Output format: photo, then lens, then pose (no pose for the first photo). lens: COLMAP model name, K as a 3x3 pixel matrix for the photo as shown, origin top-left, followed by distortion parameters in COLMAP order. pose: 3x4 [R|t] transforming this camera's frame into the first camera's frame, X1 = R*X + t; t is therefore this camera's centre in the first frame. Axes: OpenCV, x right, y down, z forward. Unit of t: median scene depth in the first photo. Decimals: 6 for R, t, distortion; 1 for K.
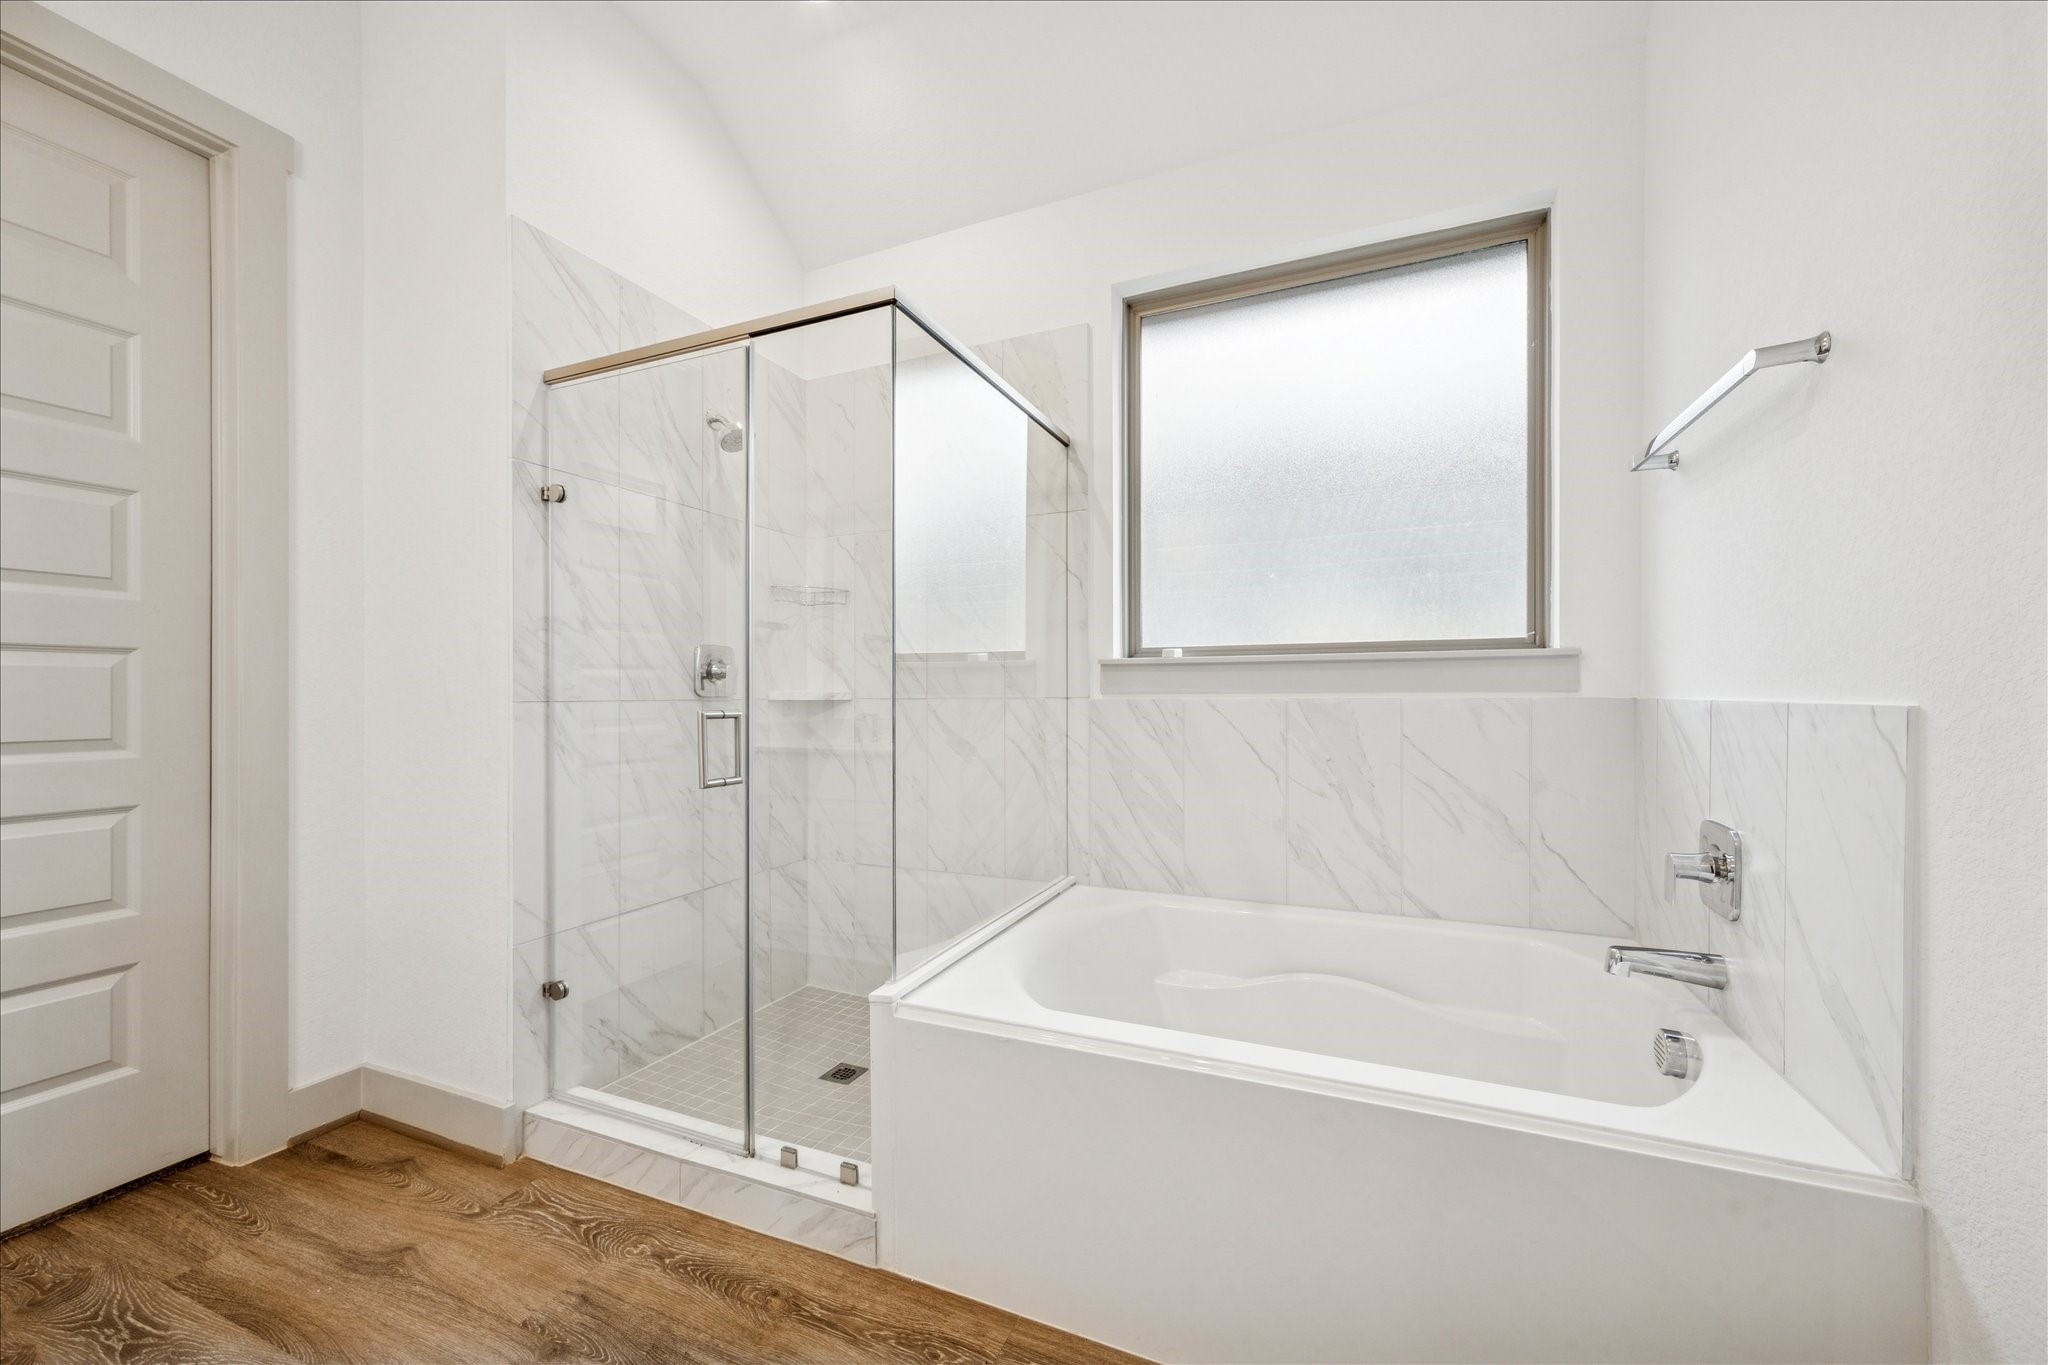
lens RADIAL K [[773.5, 0, 1037.6], [0, 773.5, 688.5], [0, 0, 1]] dist [-0.002037, 0.000005]
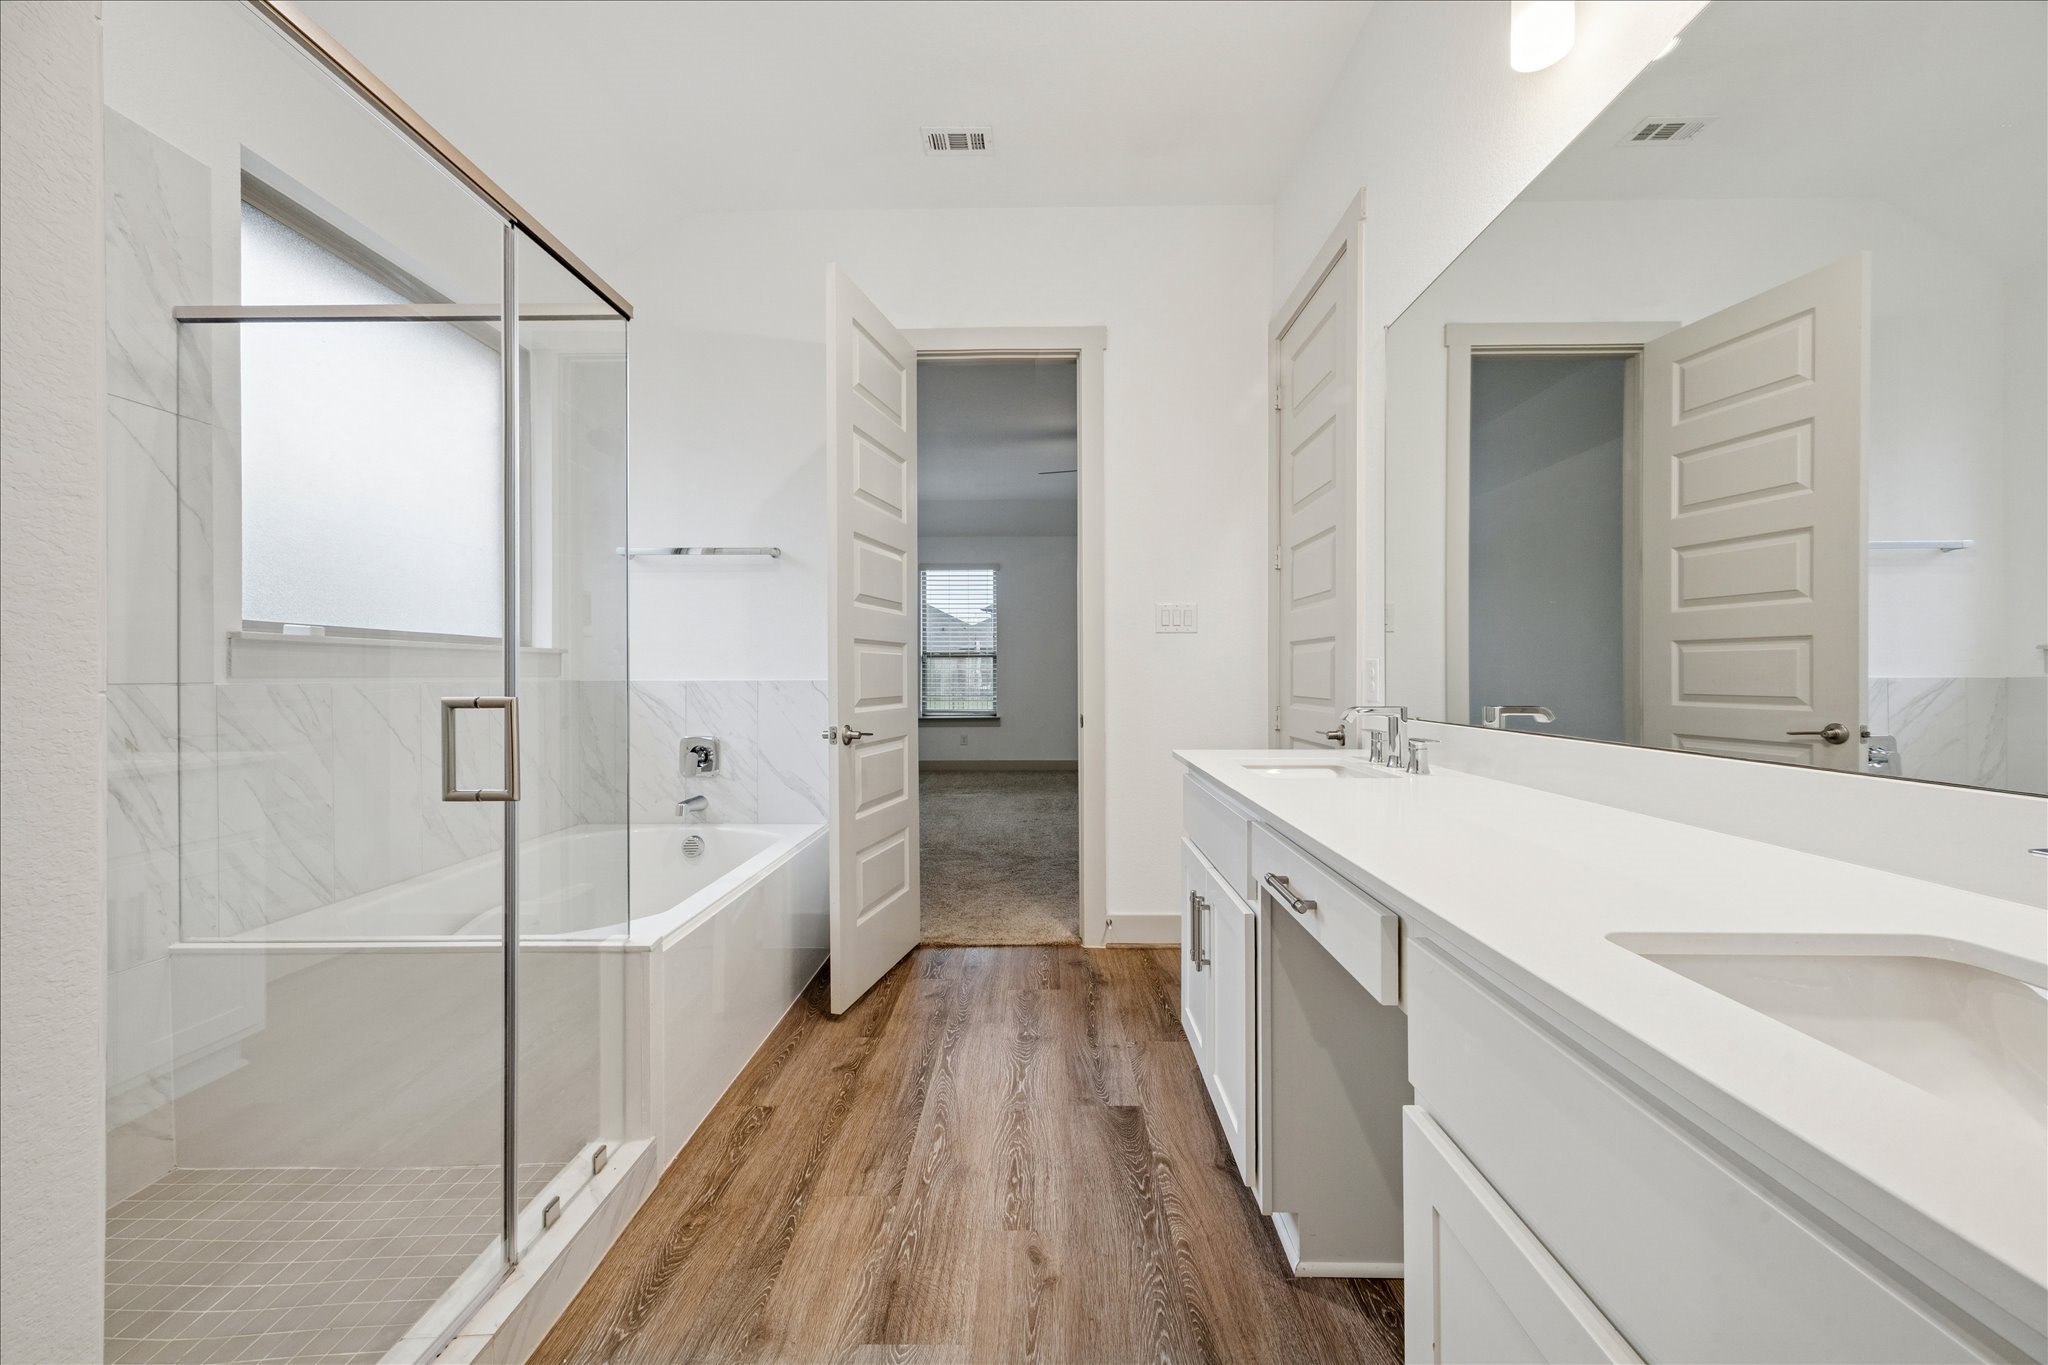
lens RADIAL K [[773.5, 0, 1029.9], [0, 773.5, 679.2], [0, 0, 1]] dist [-0.002037, 0.000005]
pose [[-0.368777, 0.000015, 0.929518, -1.164397], [0.000898, 1.000000, 0.000340, 0.011206], [-0.929517, 0.000960, -0.368777, 0.724979]]
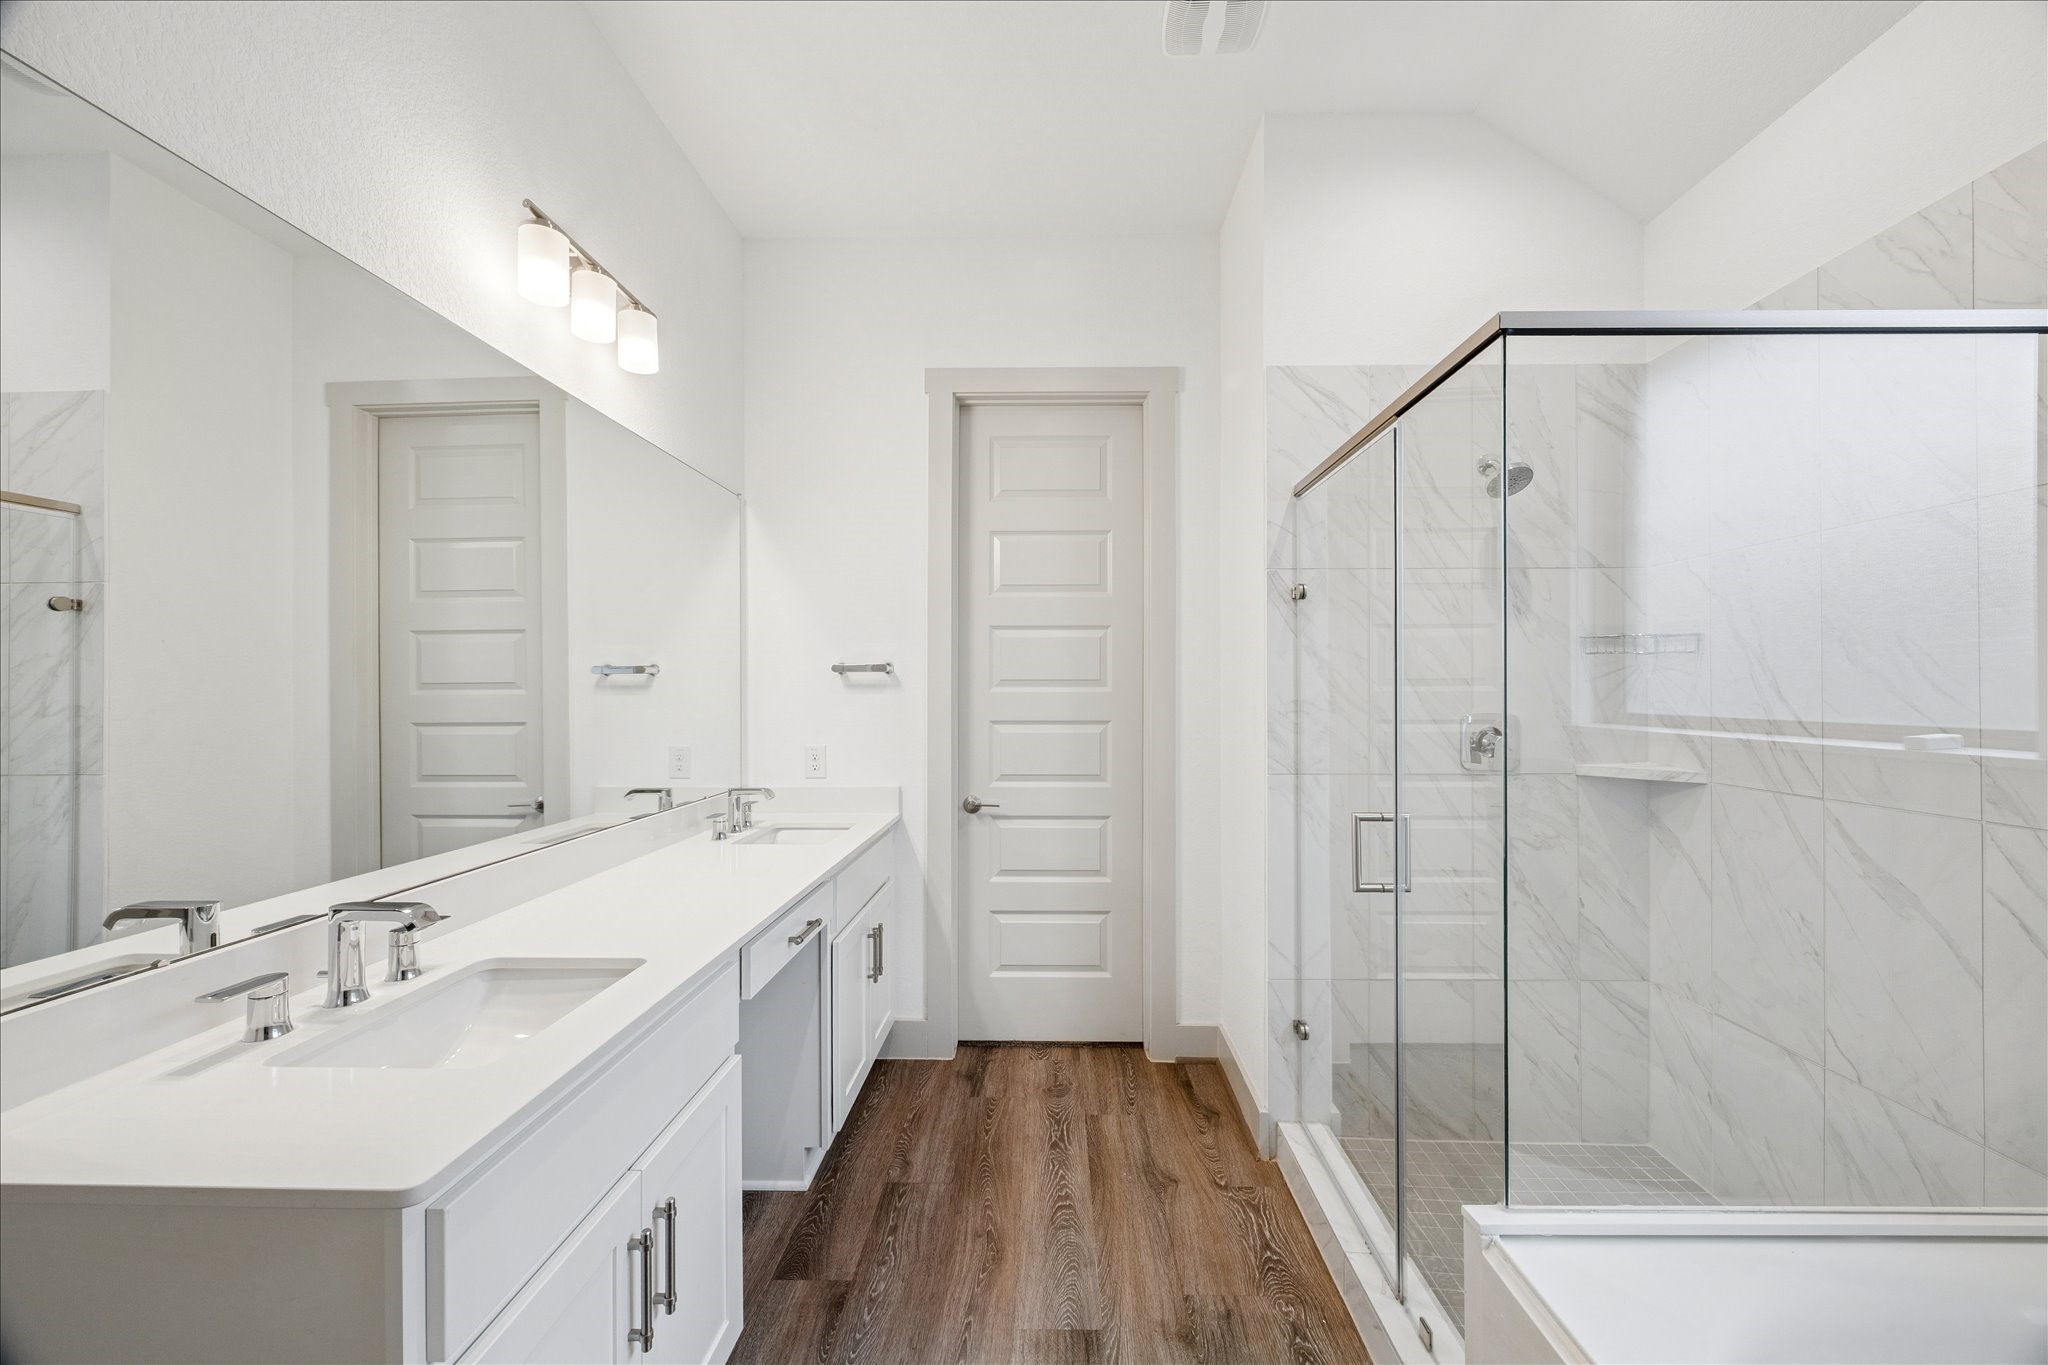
lens RADIAL K [[773.5, 0, 1050.8], [0, 773.5, 677.7], [0, 0, 1]] dist [-0.002037, 0.000005]
pose [[0.372855, -0.008255, -0.927853, 0.304078], [0.004914, 0.999964, -0.006922, -0.123828], [0.927877, -0.001978, 0.372882, 0.241656]]
